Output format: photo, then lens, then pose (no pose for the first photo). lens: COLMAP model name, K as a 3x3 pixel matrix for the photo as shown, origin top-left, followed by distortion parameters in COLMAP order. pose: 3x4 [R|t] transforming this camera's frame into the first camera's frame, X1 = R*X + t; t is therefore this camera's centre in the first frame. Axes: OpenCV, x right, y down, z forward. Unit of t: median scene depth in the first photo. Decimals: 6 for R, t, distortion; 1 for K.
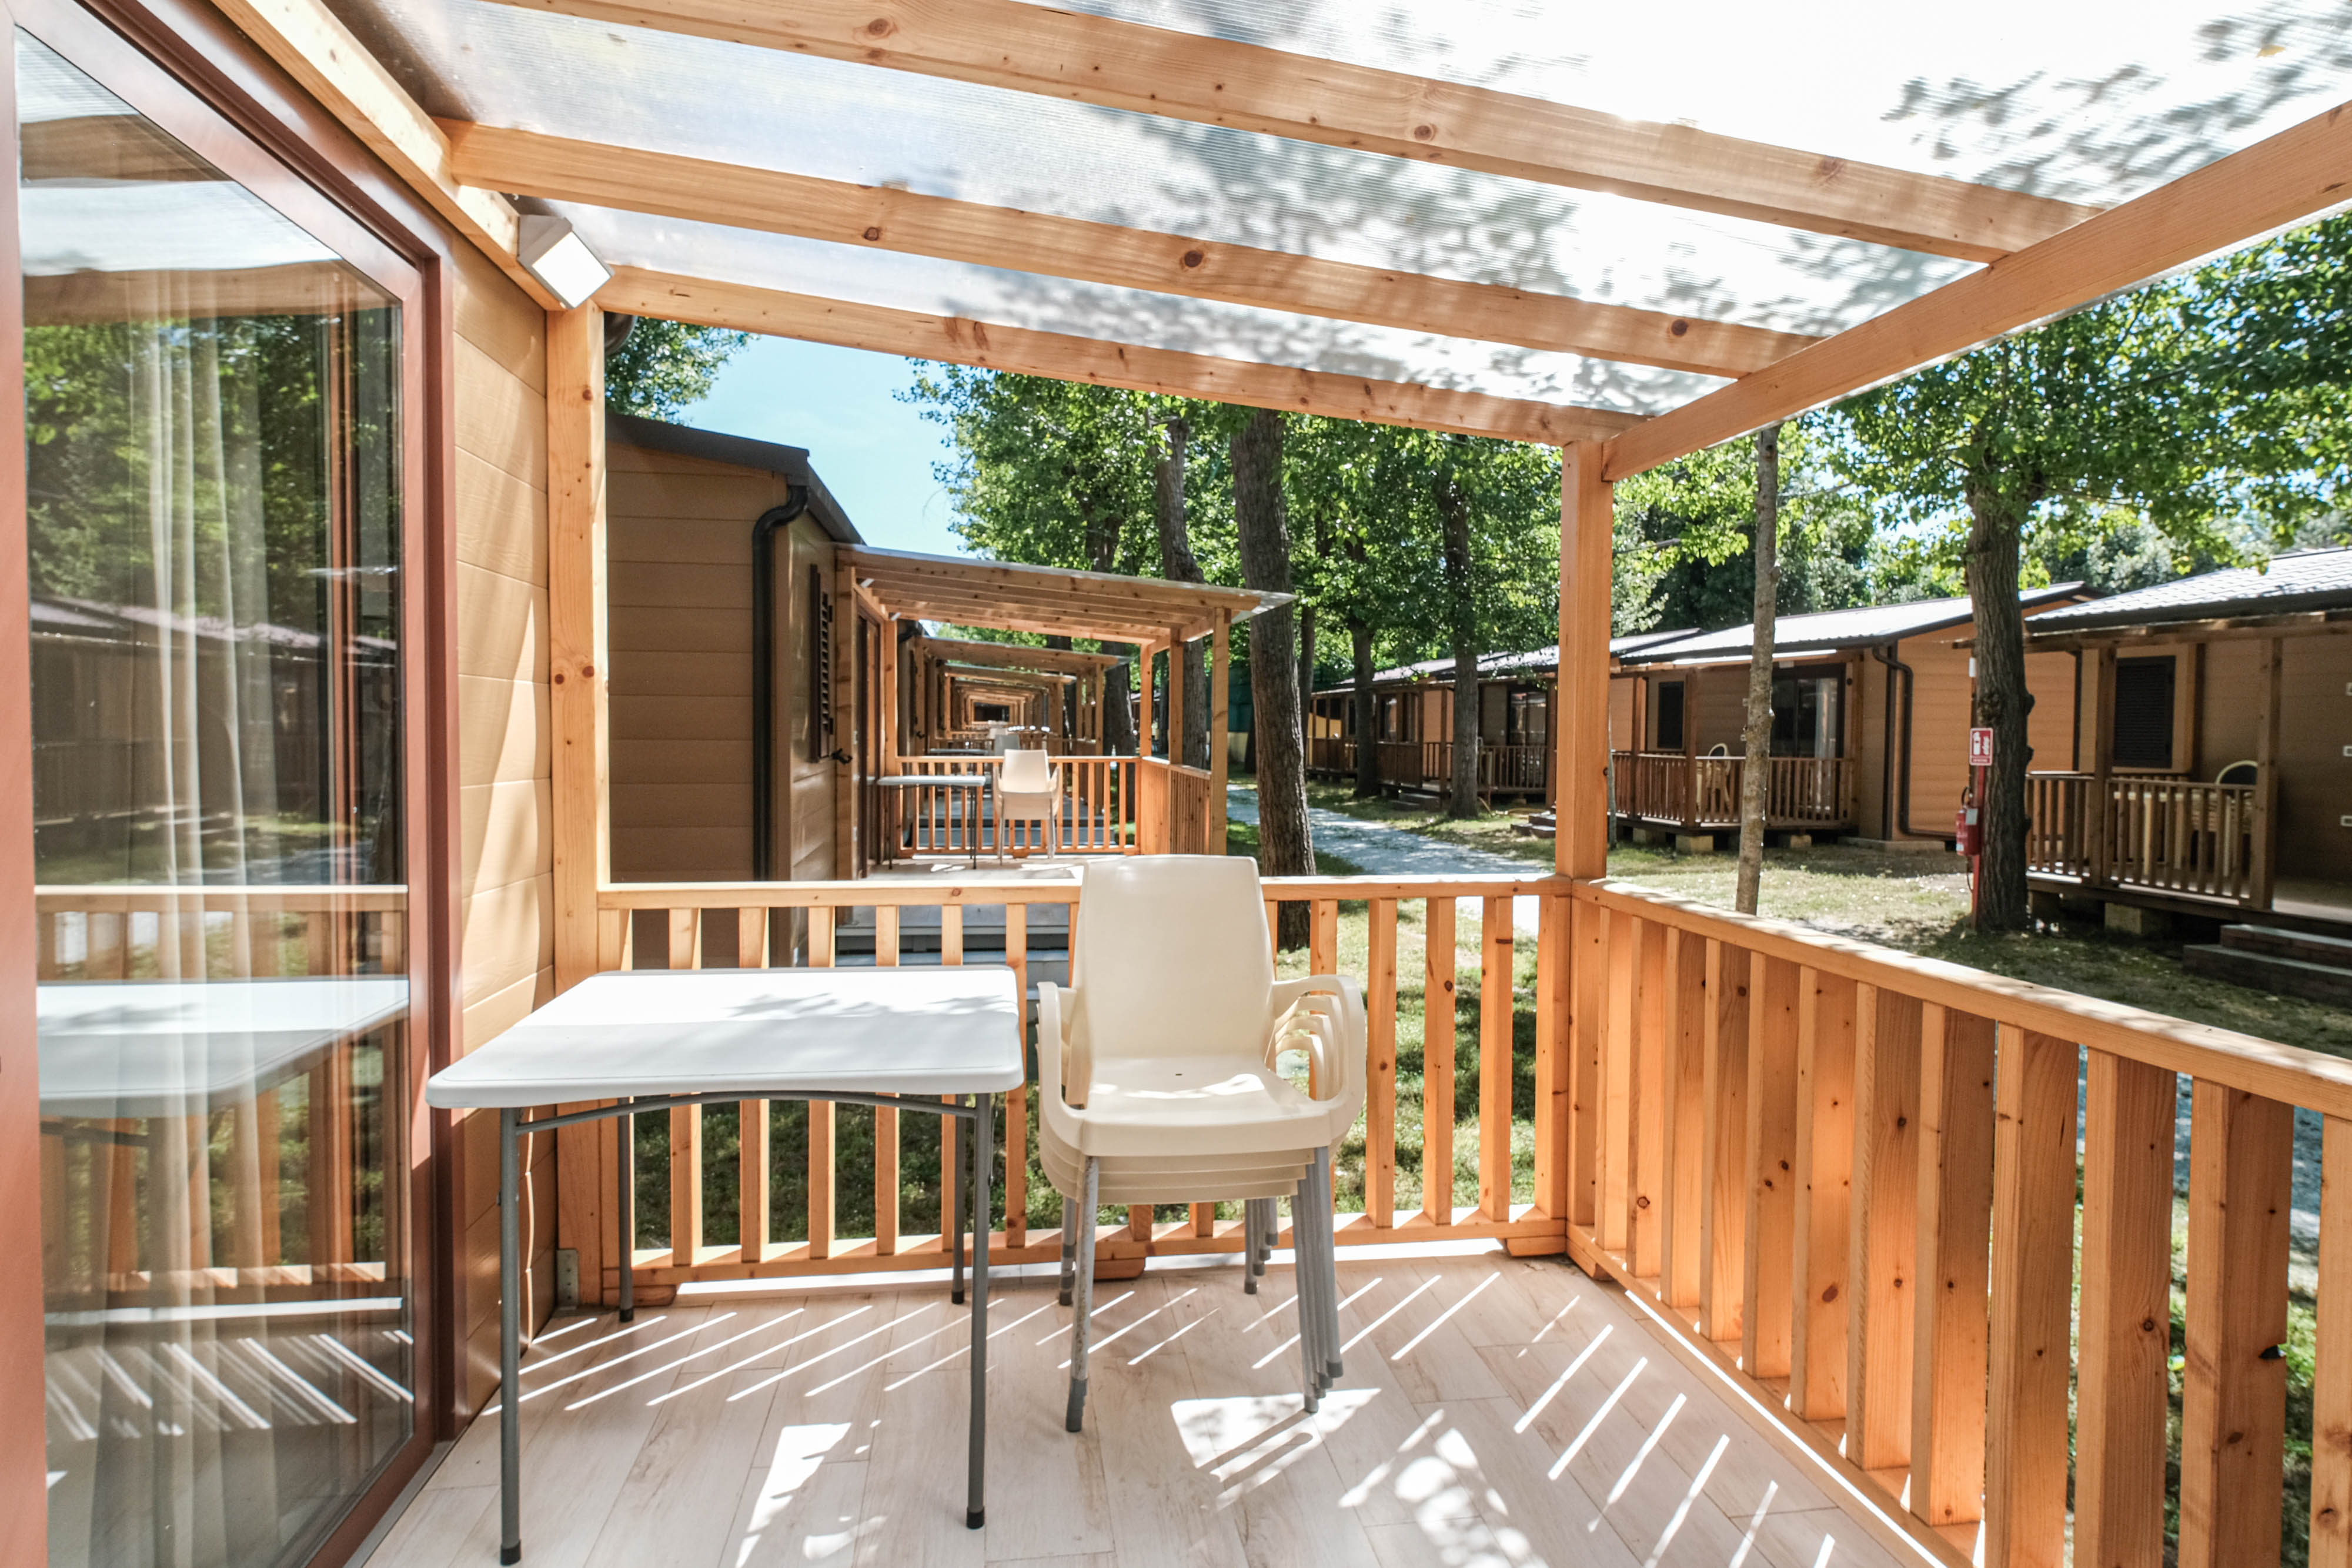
lens RADIAL K [[1259.3, 0, 1190.4], [0, 1259.3, 767.1], [0, 0, 1]] dist [0.003404, -0.000778]
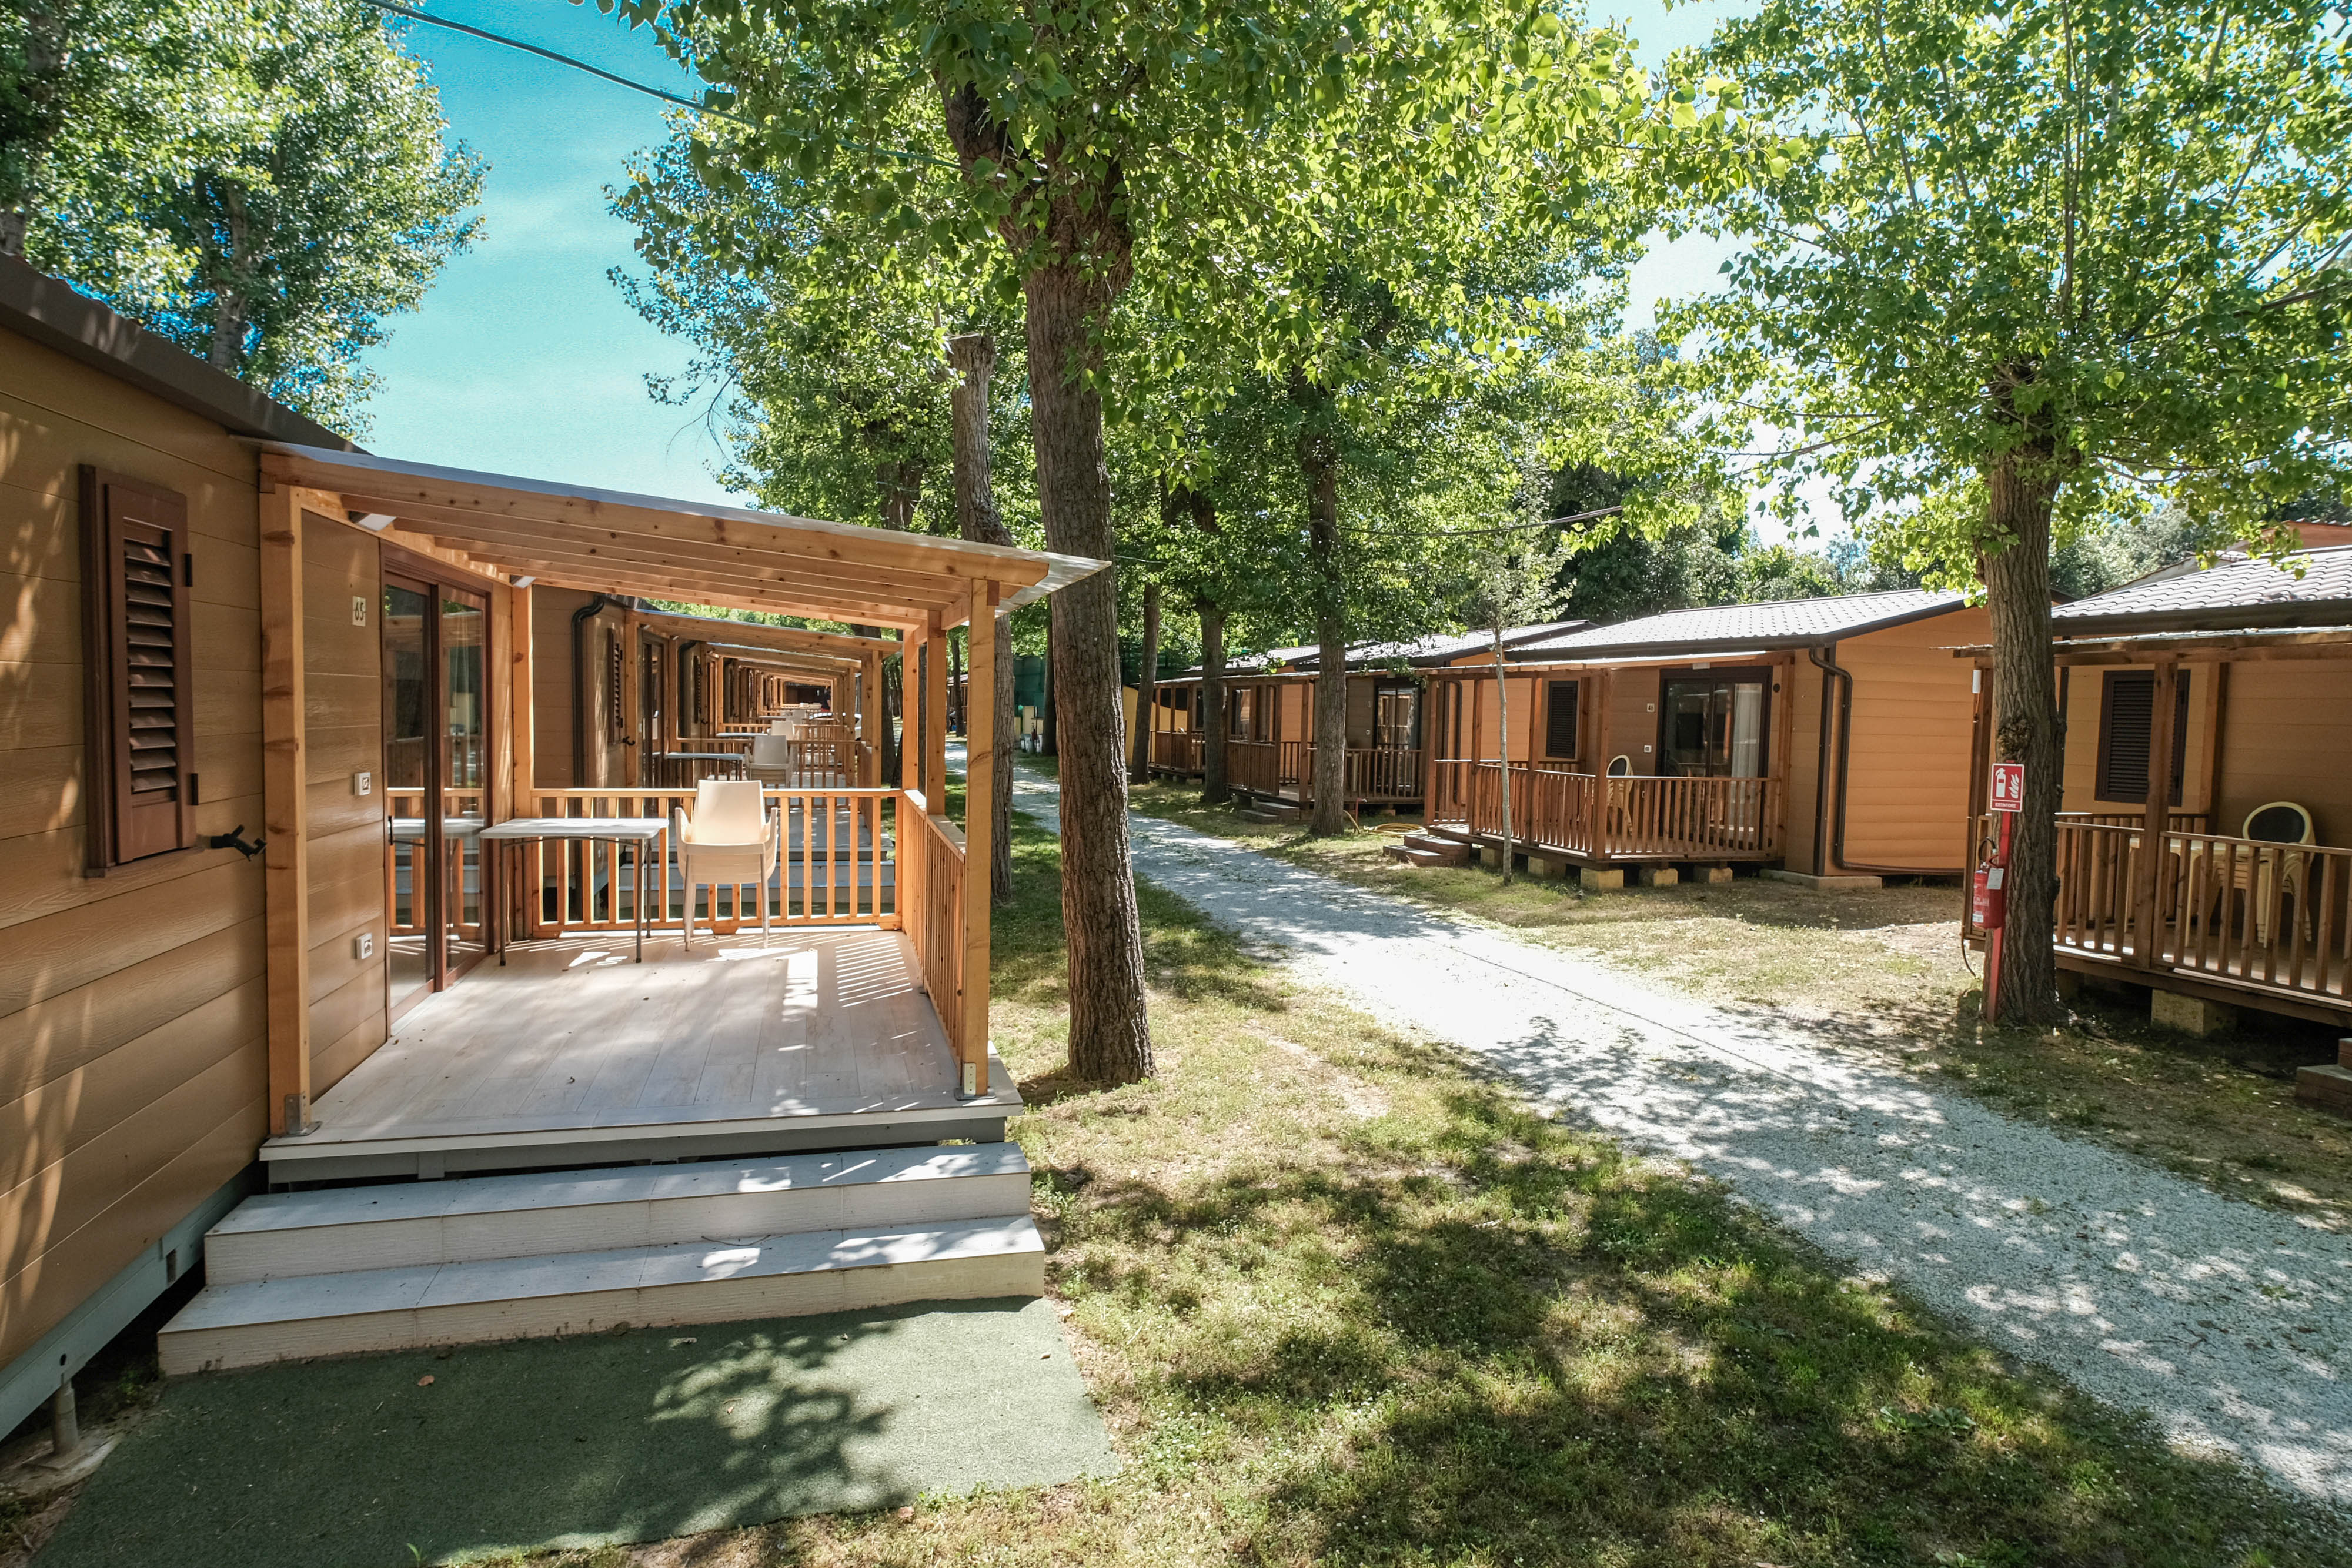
lens RADIAL K [[1287.7, 0, 1176.0], [0, 1287.7, 784.0], [0, 0, 1]] dist [-0.007271, -0.000143]
pose [[0.993908, 0.007734, 0.109944, 0.028669], [-0.010818, 0.999564, 0.027482, -0.027908], [-0.109683, -0.028504, 0.993558, 0.224117]]
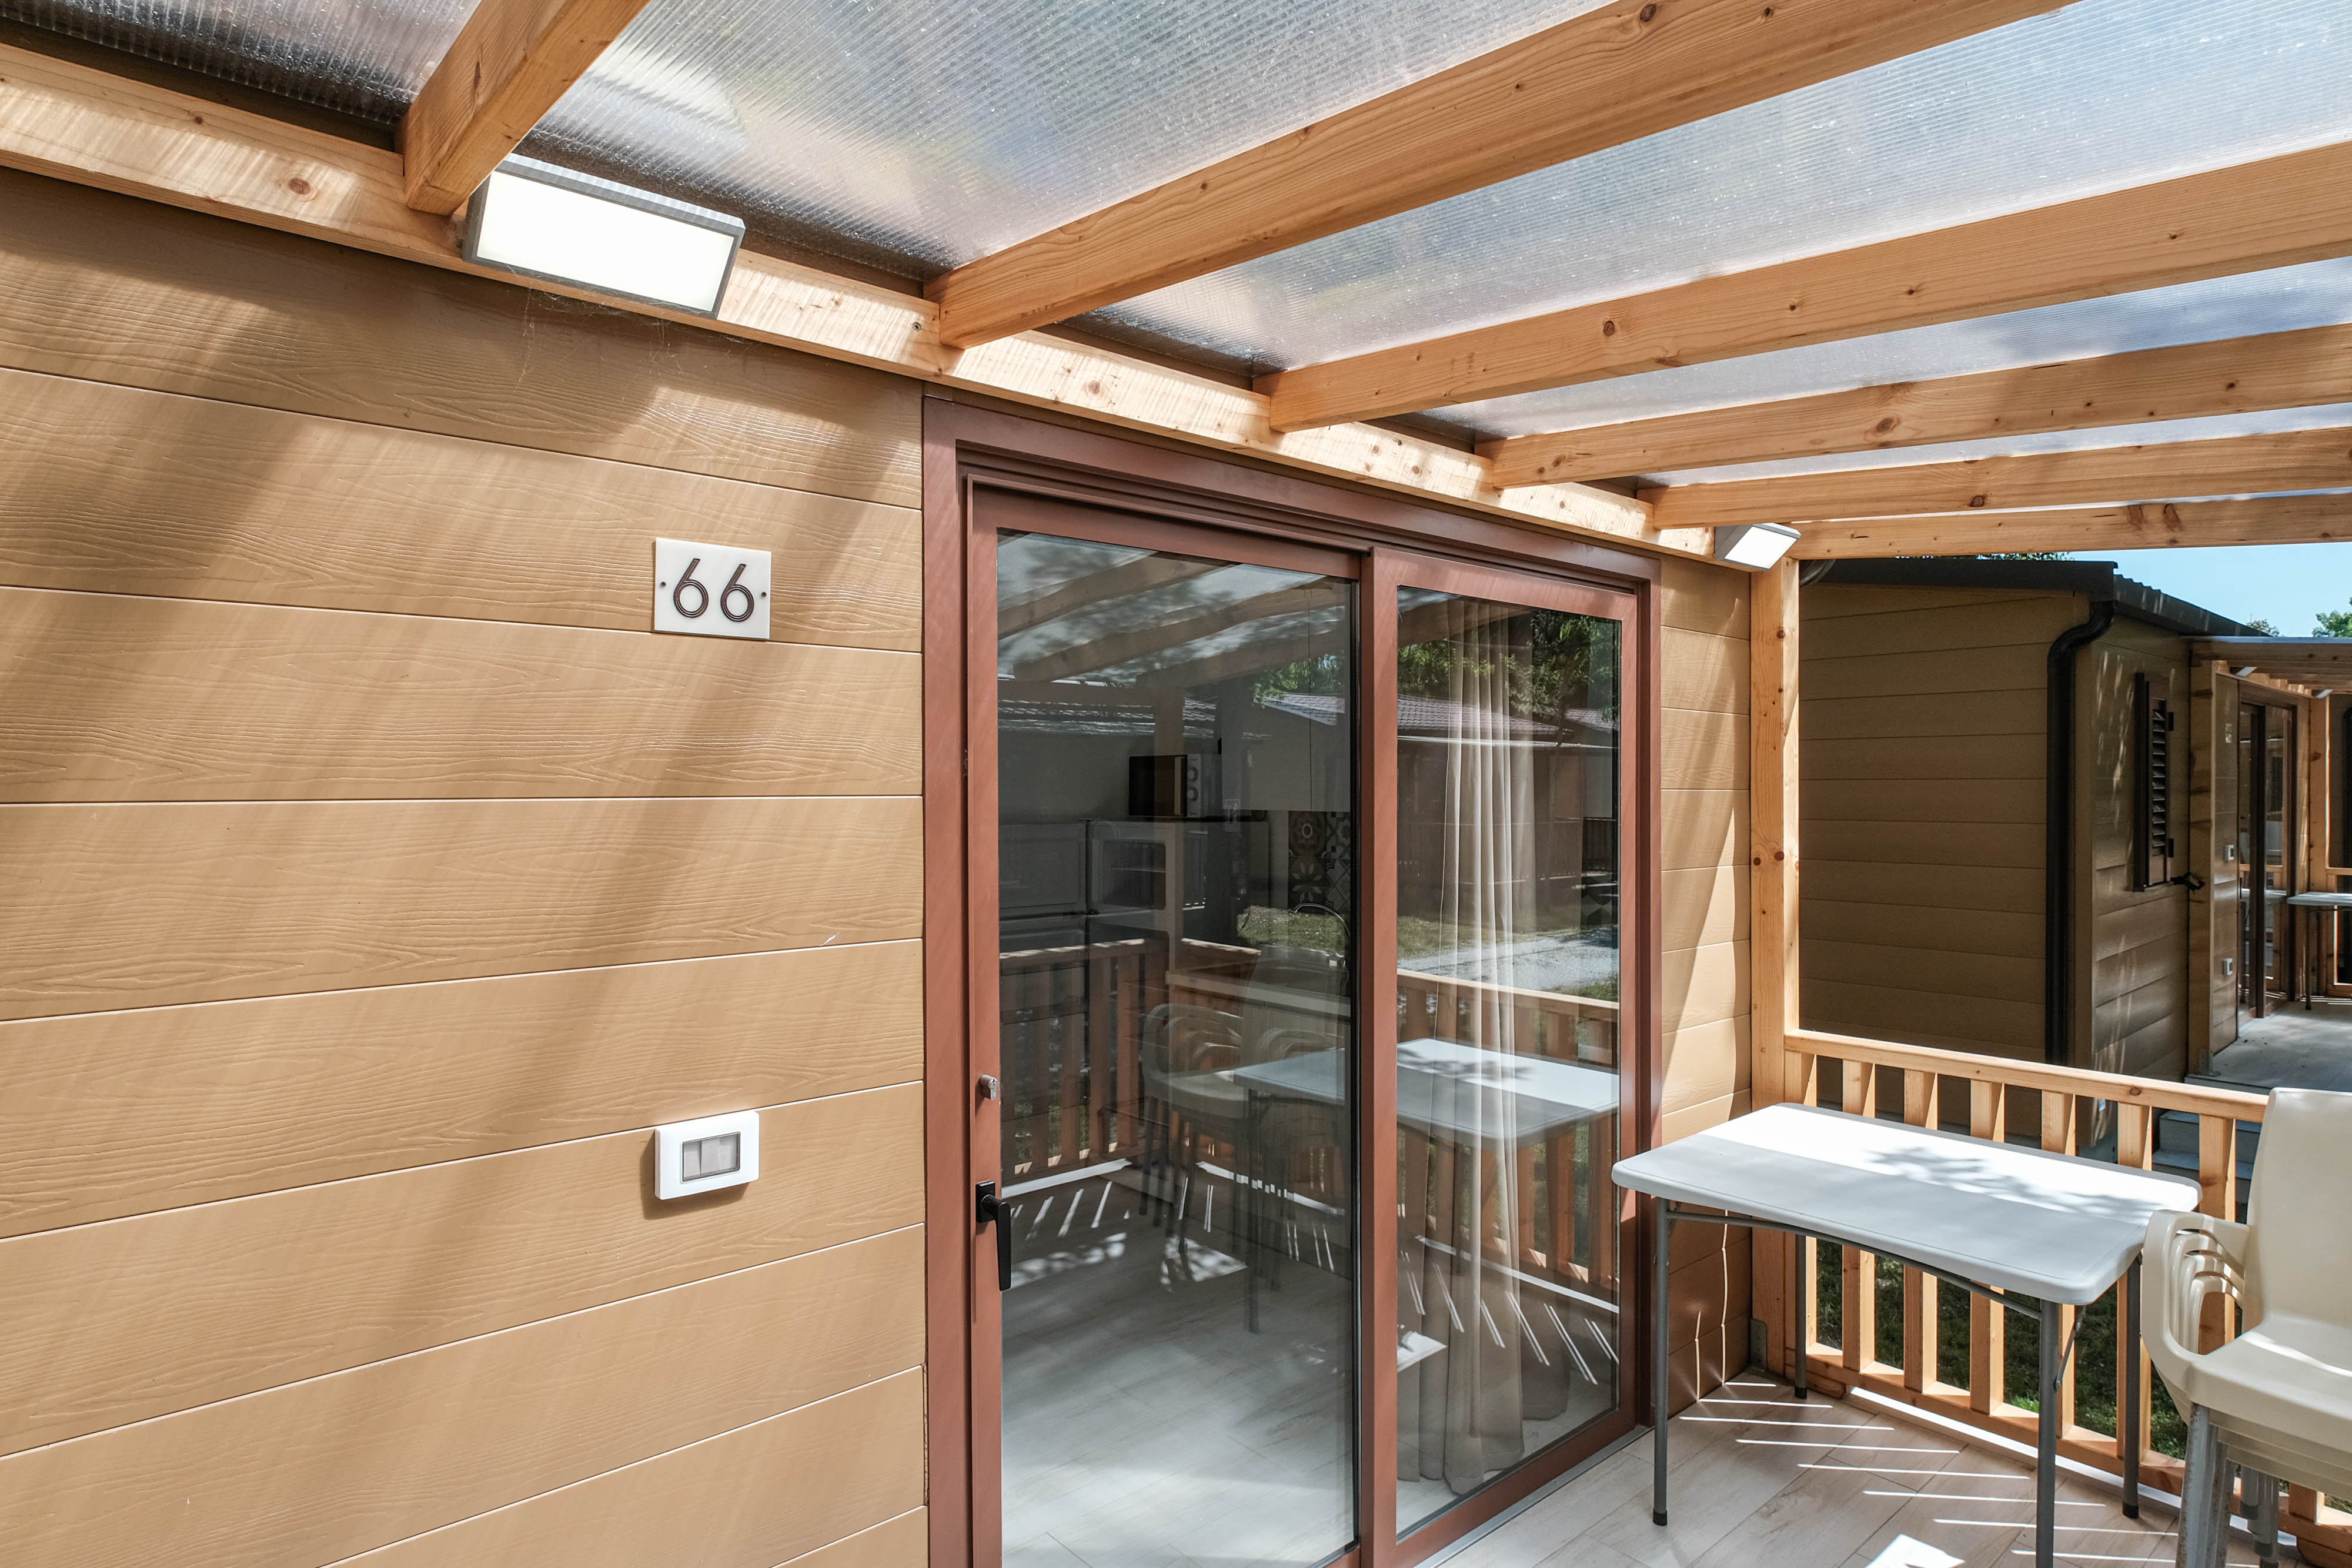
lens RADIAL K [[1287.7, 0, 1176.0], [0, 1287.7, 784.0], [0, 0, 1]] dist [-0.007271, -0.000143]
pose [[0.527577, -0.005847, -0.849487, 0.057250], [-0.024770, 0.999445, -0.022263, -0.020979], [0.849146, 0.032787, 0.527140, -0.034573]]
